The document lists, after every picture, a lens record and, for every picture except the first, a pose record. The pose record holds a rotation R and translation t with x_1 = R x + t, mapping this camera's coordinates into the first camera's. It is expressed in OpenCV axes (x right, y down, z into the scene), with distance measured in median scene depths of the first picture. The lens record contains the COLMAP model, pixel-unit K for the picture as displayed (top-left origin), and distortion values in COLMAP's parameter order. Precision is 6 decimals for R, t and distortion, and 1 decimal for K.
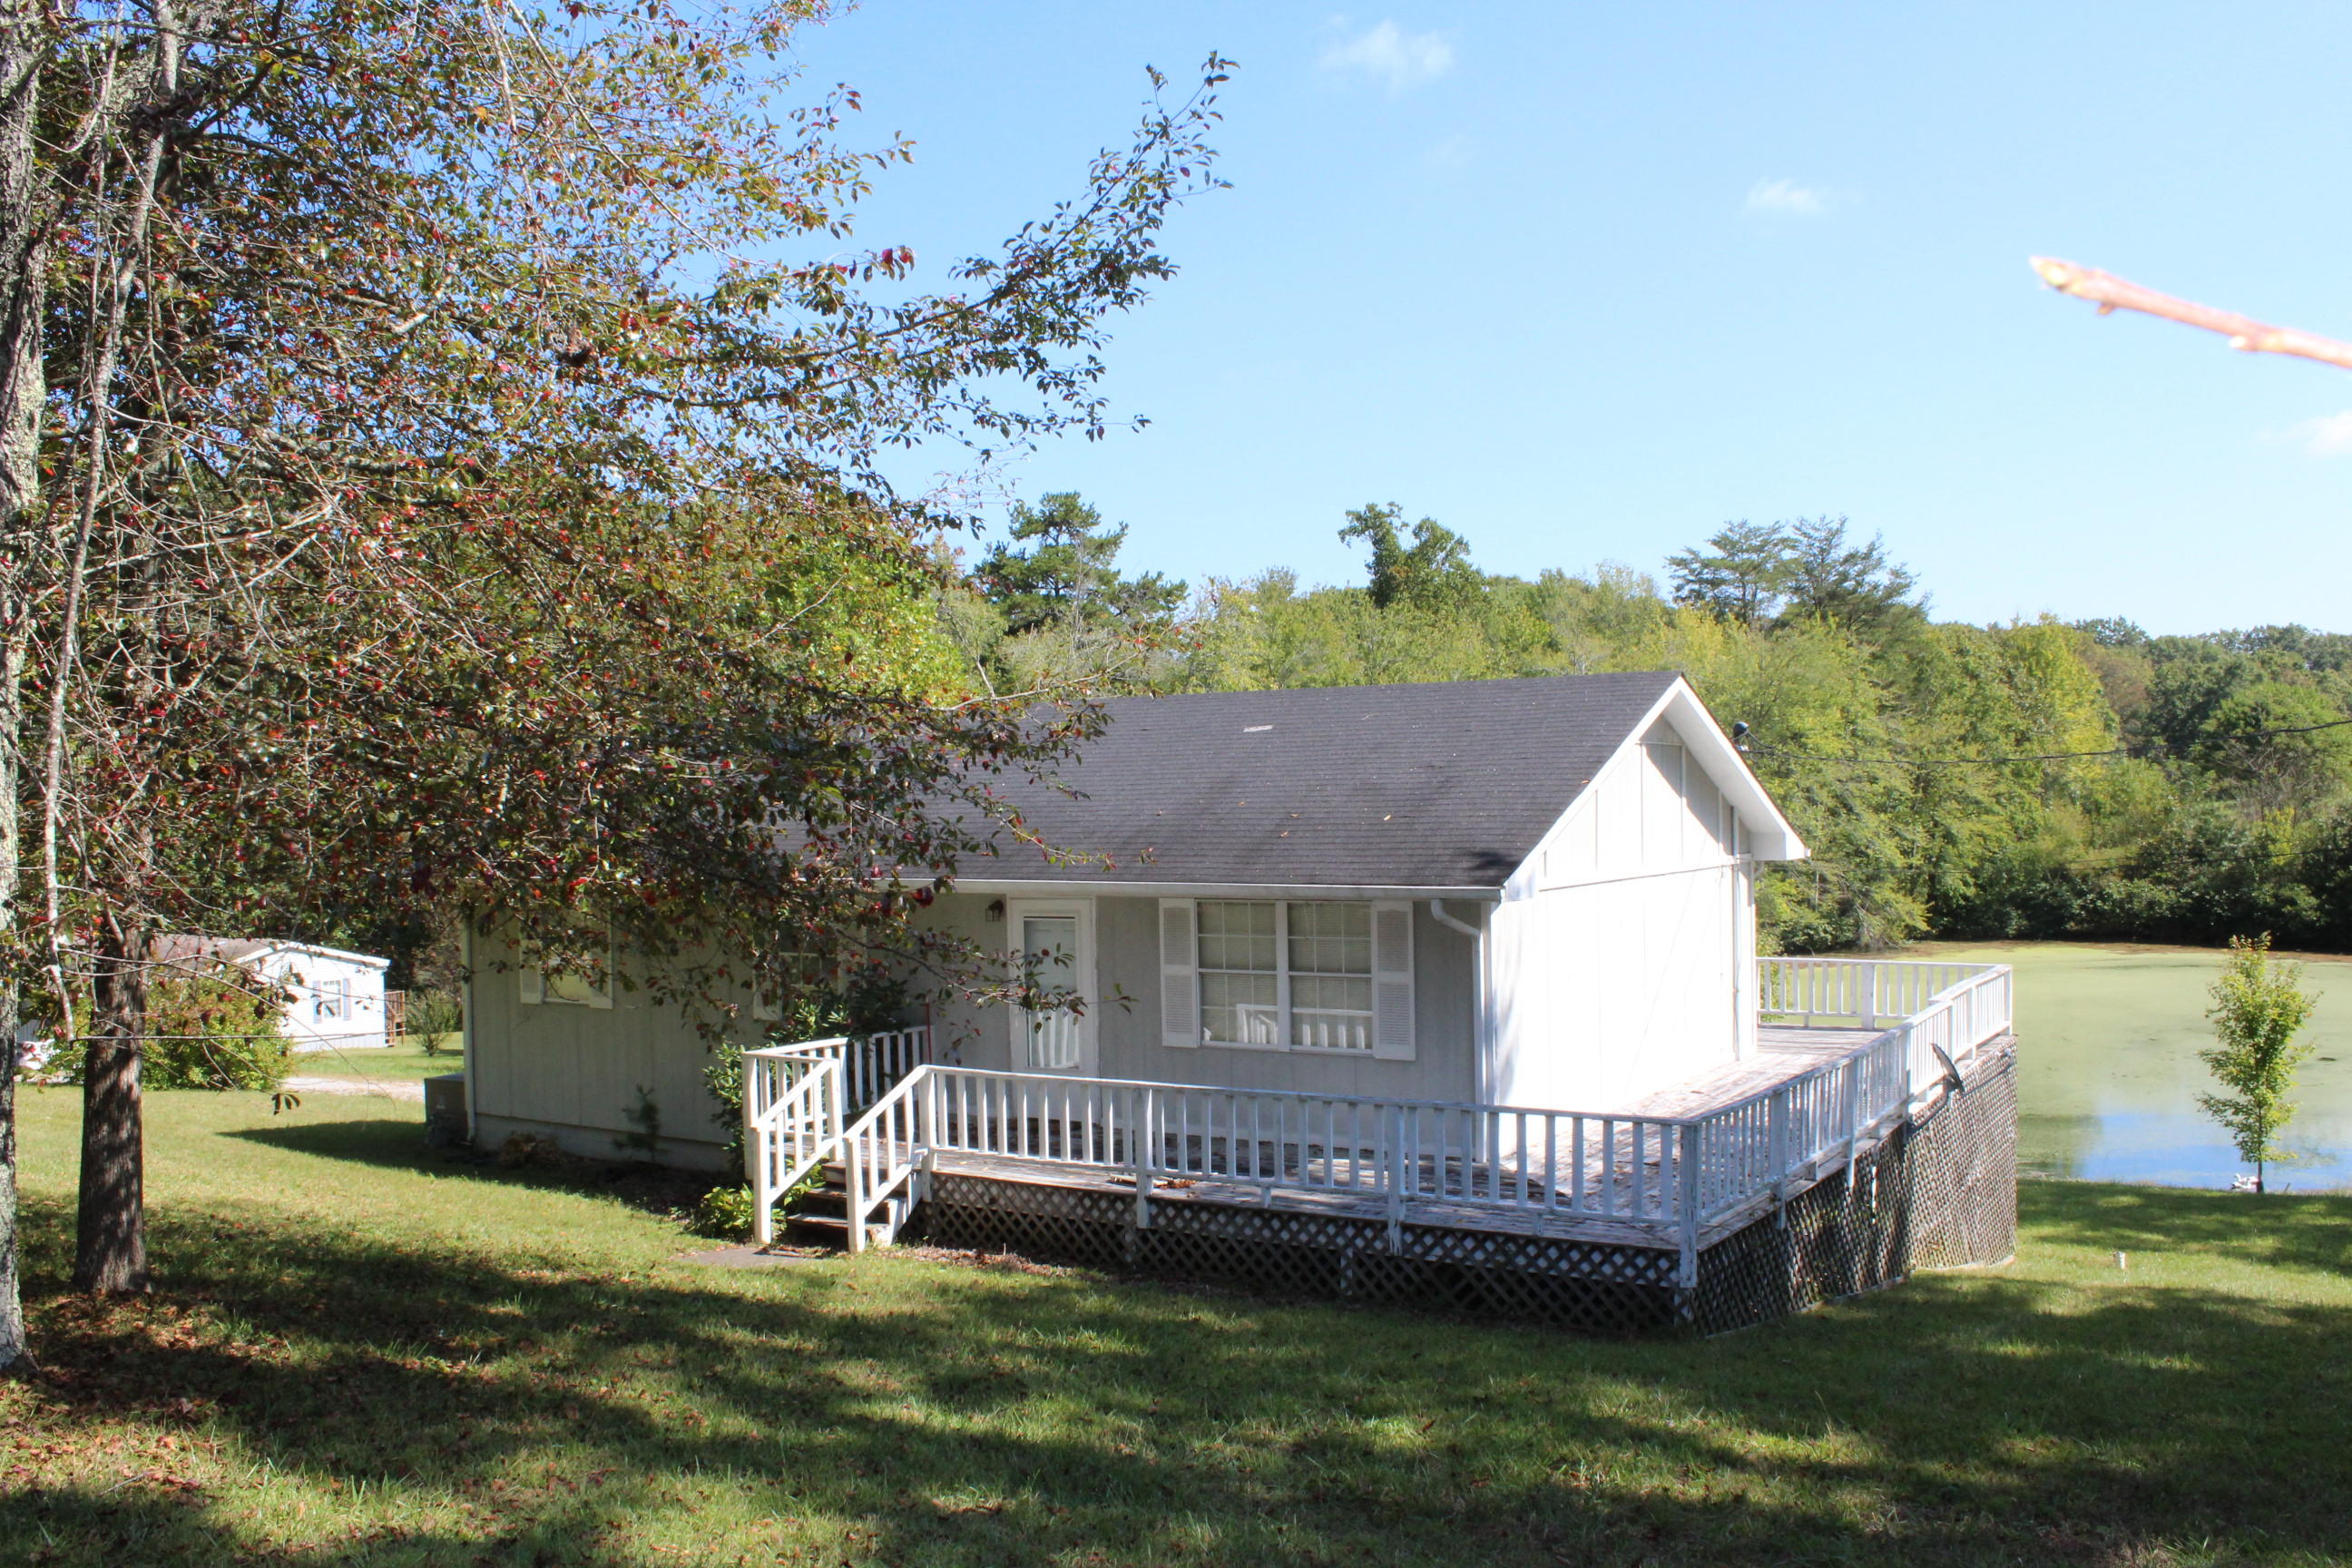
lens RADIAL K [[1991.2, 0, 1156.4], [0, 1991.2, 765.7], [0, 0, 1]] dist [-0.162343, 0.145865]
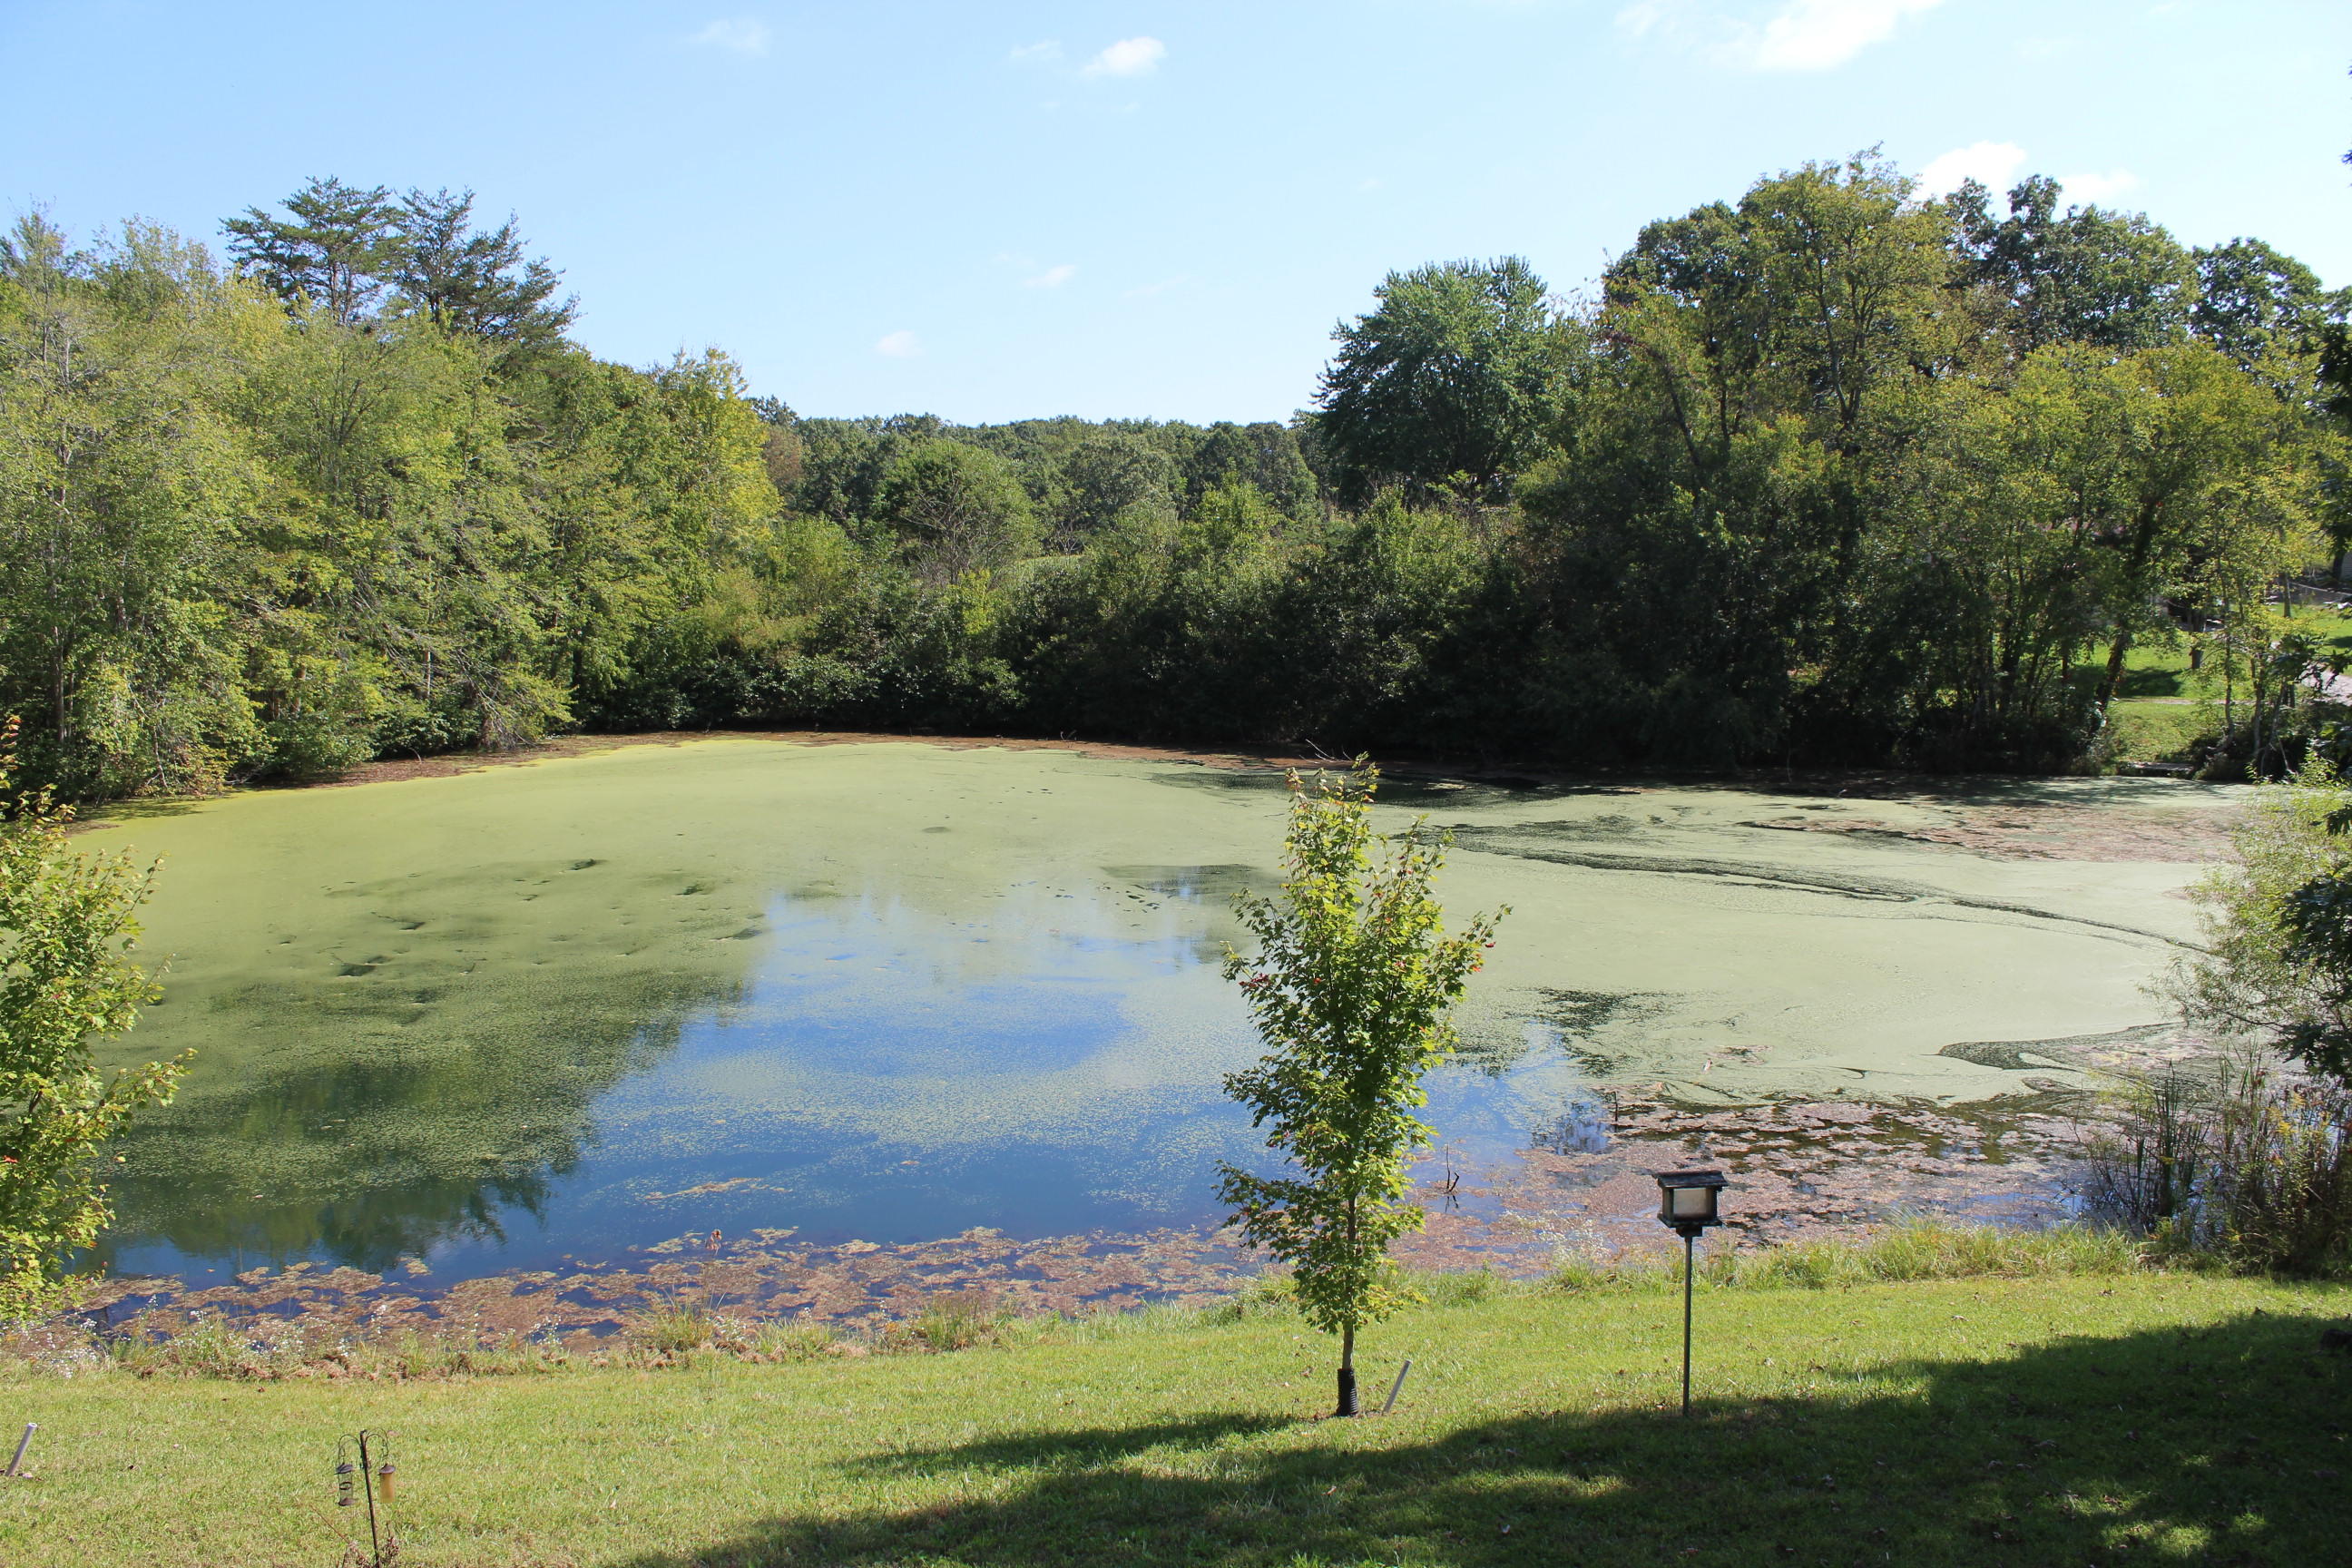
lens RADIAL K [[1991.2, 0, 1162.6], [0, 1991.2, 780.7], [0, 0, 1]] dist [-0.162343, 0.145865]
pose [[0.788237, -0.048766, 0.613436, 0.093802], [-0.023712, 0.993708, 0.109465, 0.015244], [-0.614915, -0.100830, 0.782121, 0.224128]]
